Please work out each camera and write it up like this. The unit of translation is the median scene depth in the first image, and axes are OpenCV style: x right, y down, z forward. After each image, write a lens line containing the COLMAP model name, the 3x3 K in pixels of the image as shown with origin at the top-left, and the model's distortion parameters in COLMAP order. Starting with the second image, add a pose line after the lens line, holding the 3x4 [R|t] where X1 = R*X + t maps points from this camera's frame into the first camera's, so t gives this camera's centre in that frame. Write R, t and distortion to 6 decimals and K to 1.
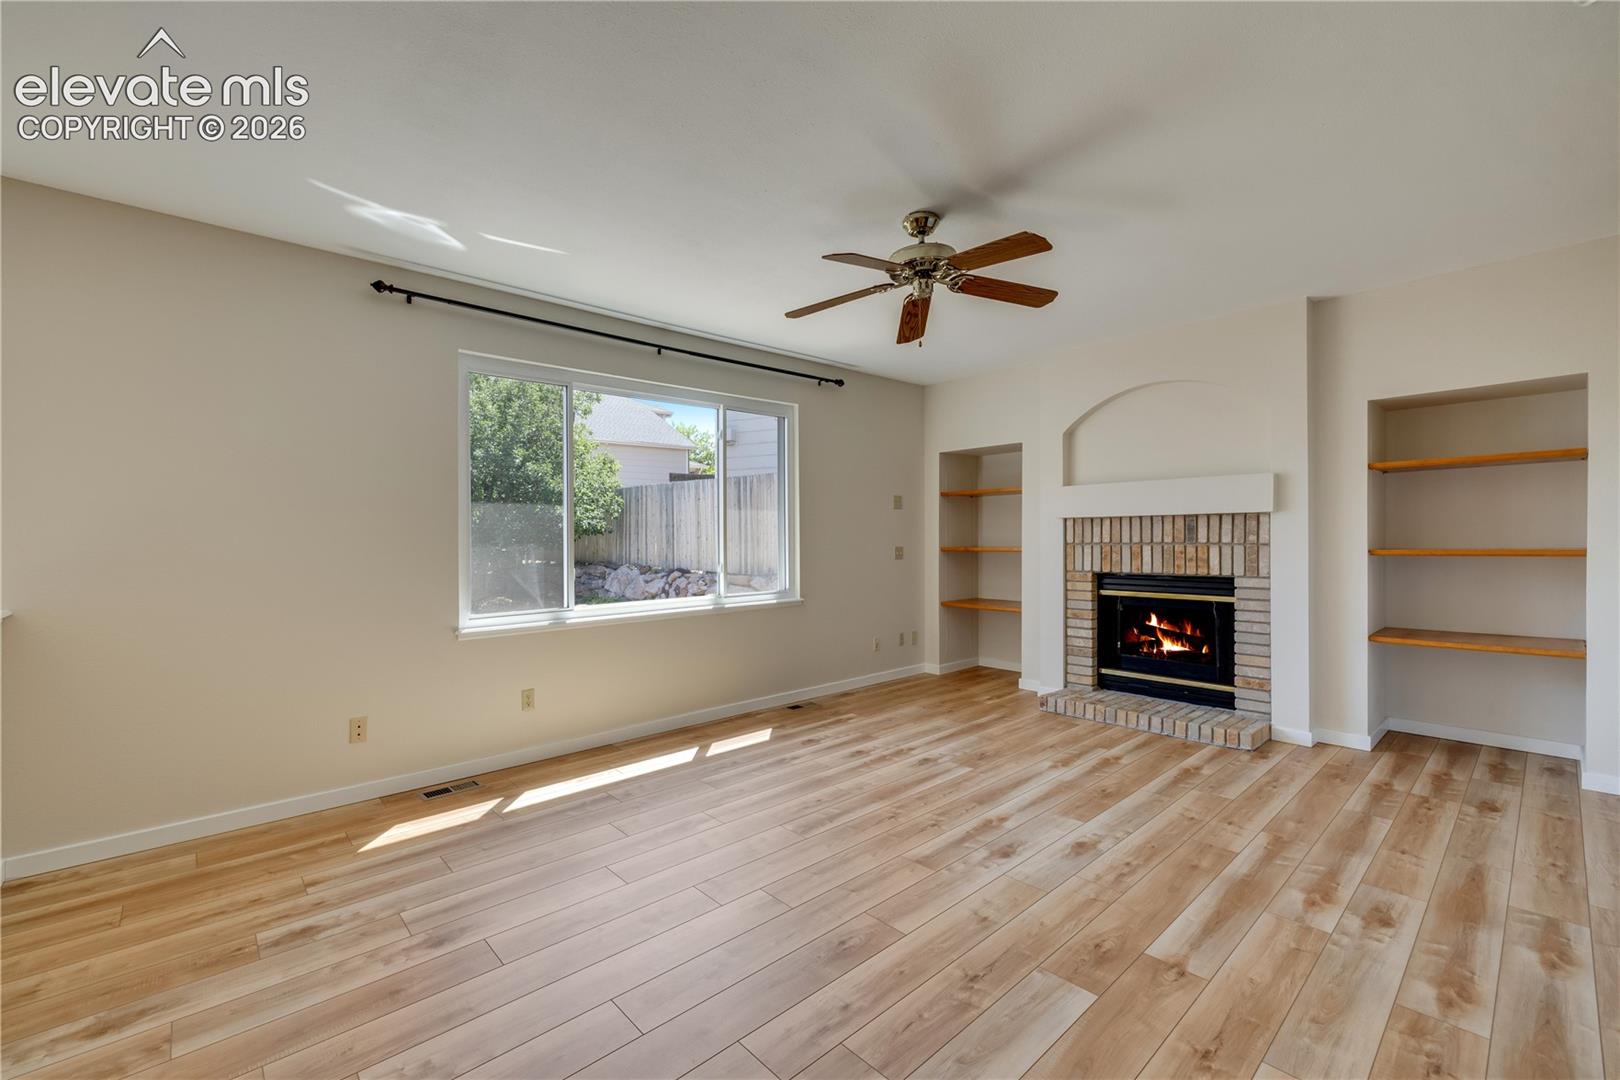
lens RADIAL K [[676.8, 0, 807.0], [0, 676.8, 543.1], [0, 0, 1]] dist [0.001539, -0.000411]
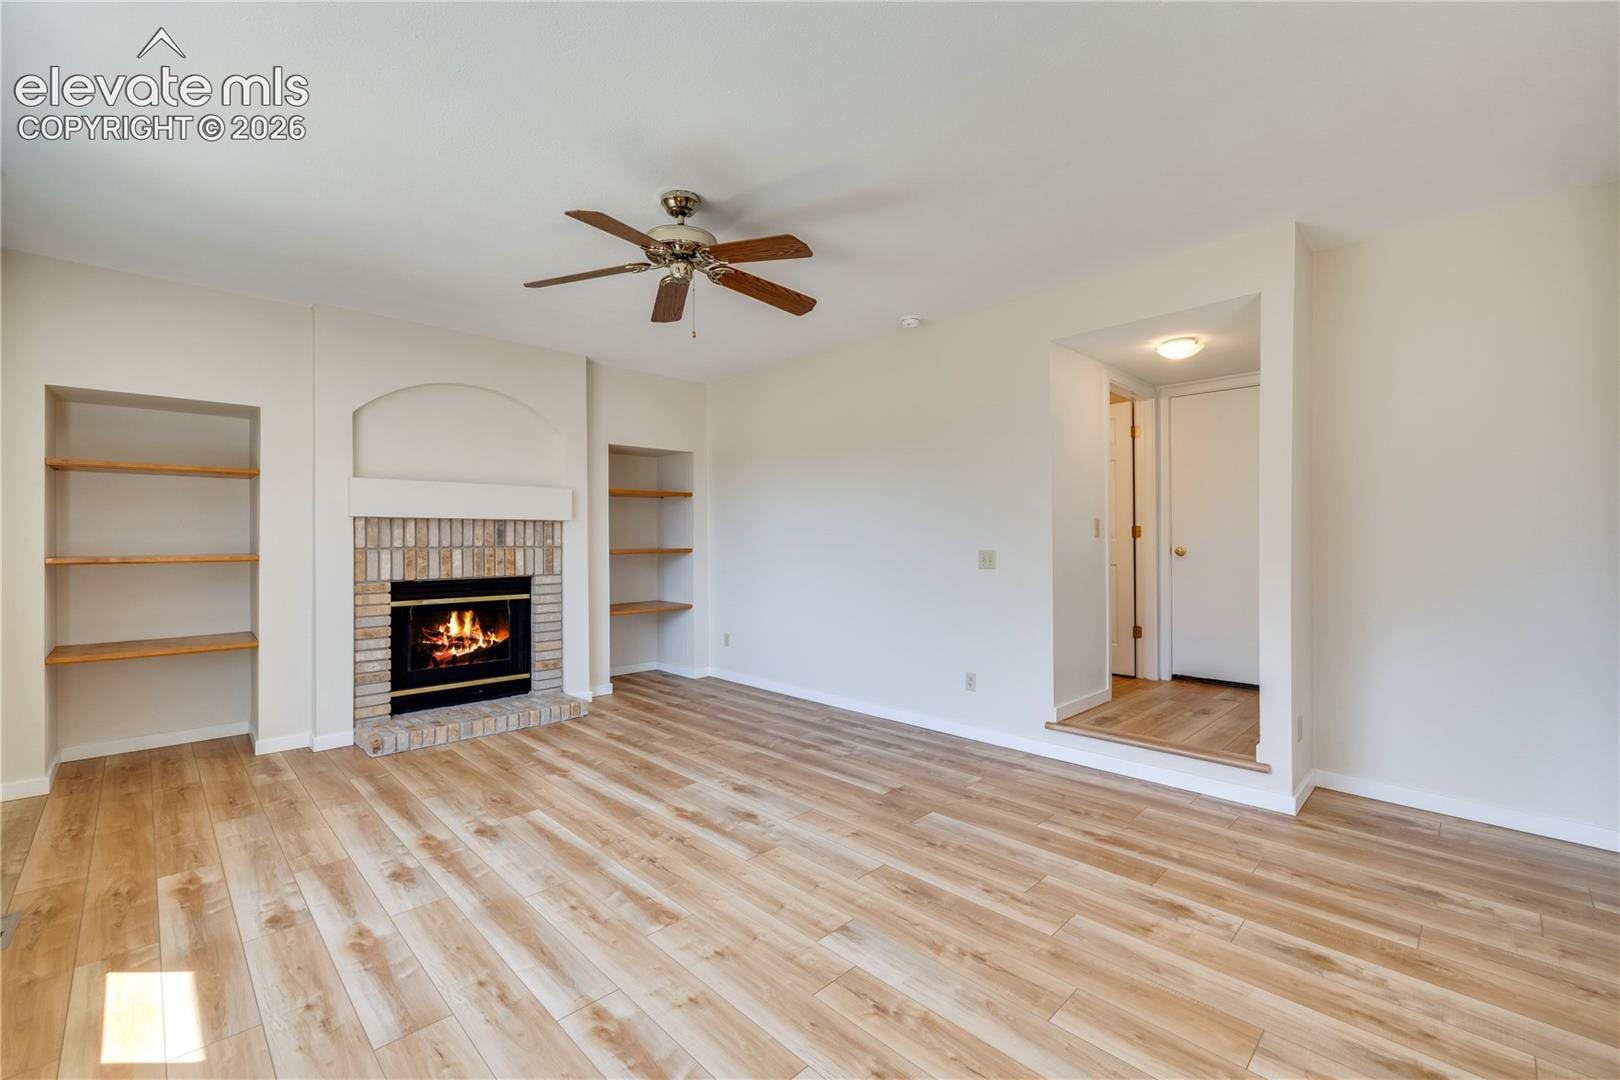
lens RADIAL K [[676.8, 0, 799.6], [0, 676.8, 540.9], [0, 0, 1]] dist [0.001539, -0.000411]
pose [[-0.035472, 0.005278, 0.999357, -0.548883], [0.009987, 0.999938, -0.004927, 0.001285], [-0.999321, 0.009806, -0.035522, 0.612967]]
